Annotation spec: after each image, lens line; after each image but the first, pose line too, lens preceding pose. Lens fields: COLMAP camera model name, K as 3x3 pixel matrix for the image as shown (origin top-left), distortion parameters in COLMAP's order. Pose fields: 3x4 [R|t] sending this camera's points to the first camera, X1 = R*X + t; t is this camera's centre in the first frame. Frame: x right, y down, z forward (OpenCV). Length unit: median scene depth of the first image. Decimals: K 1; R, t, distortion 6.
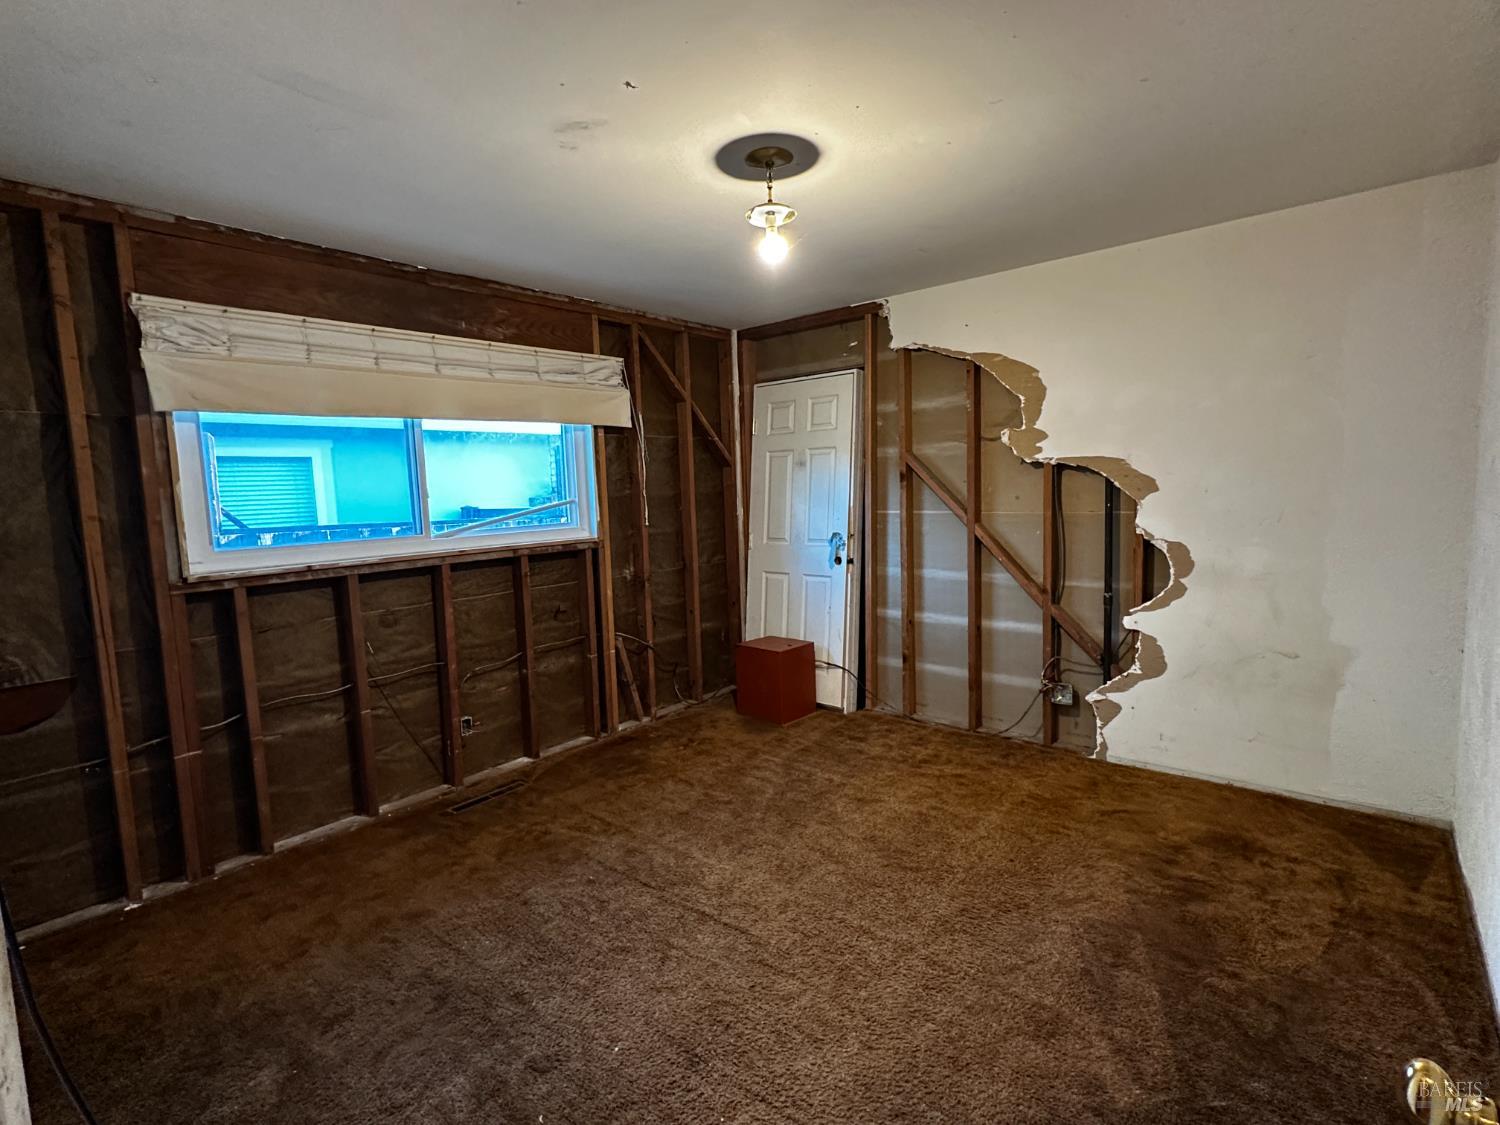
lens RADIAL K [[718.7, 0, 751.4], [0, 718.7, 561.0], [0, 0, 1]] dist [0.000184, -0.000016]
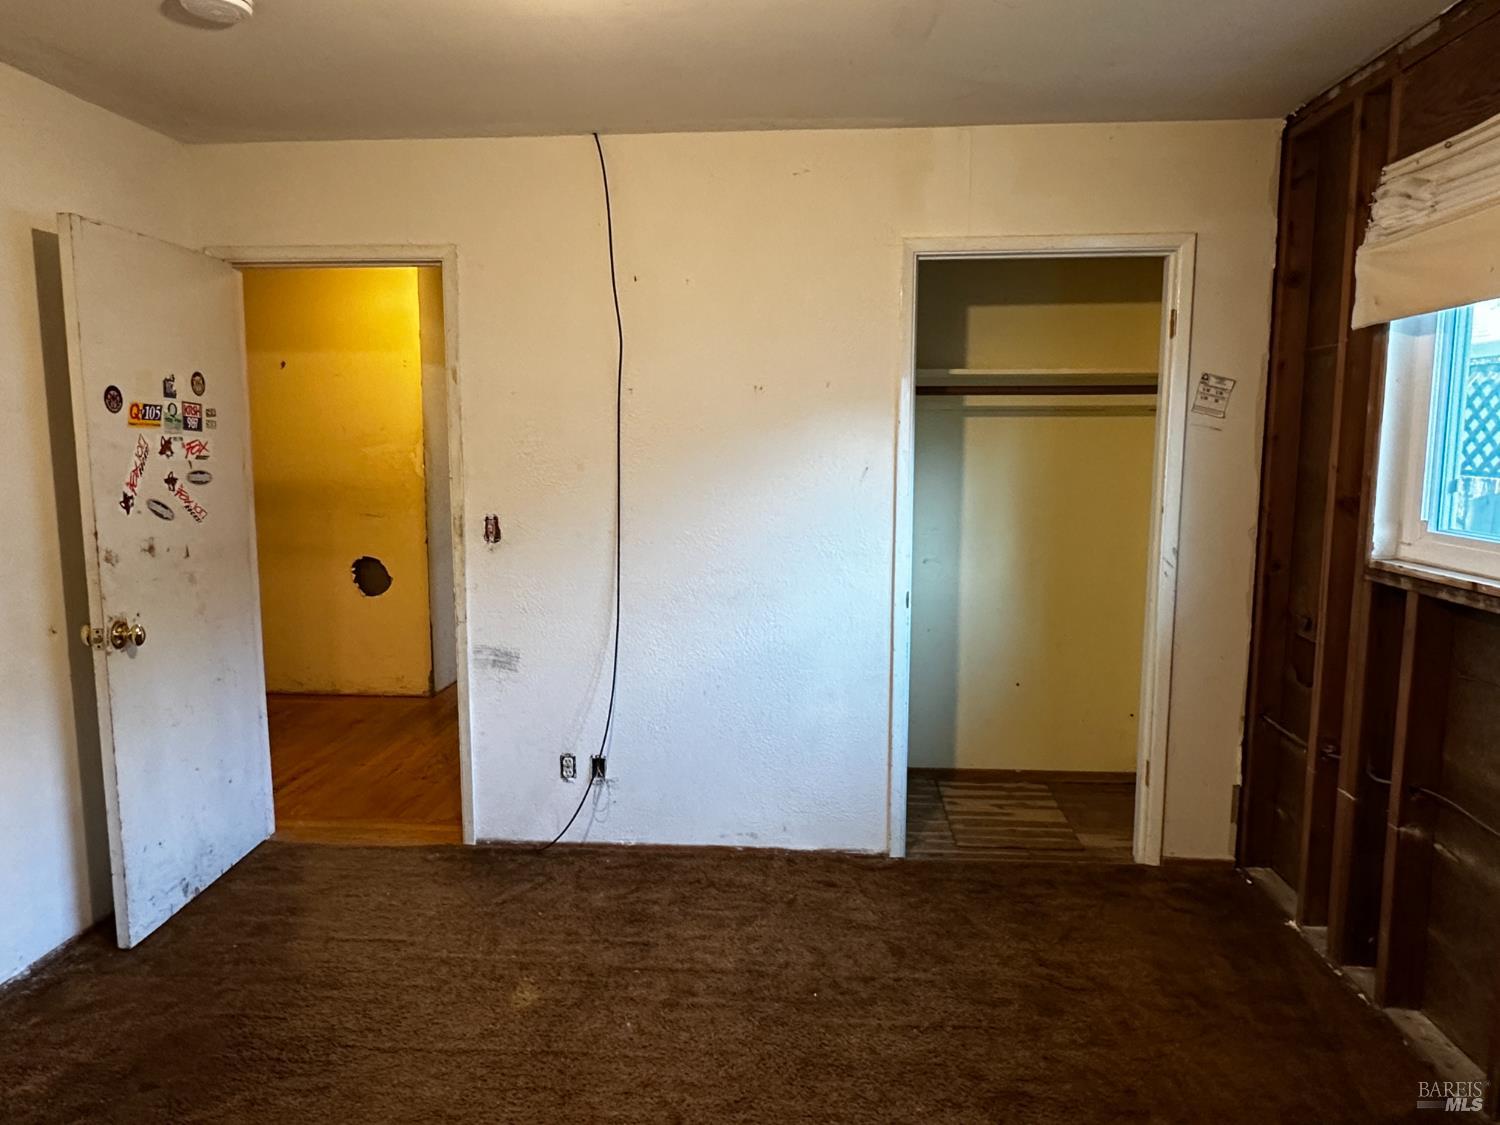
lens RADIAL K [[964.5, 0, 751.0], [0, 964.5, 558.9], [0, 0, 1]] dist [-0.003811, -0.001178]
pose [[-0.804731, 0.109881, -0.583382, 0.261327], [-0.034457, 0.972418, 0.230687, -0.174508], [0.592639, 0.205742, -0.778748, 1.364415]]
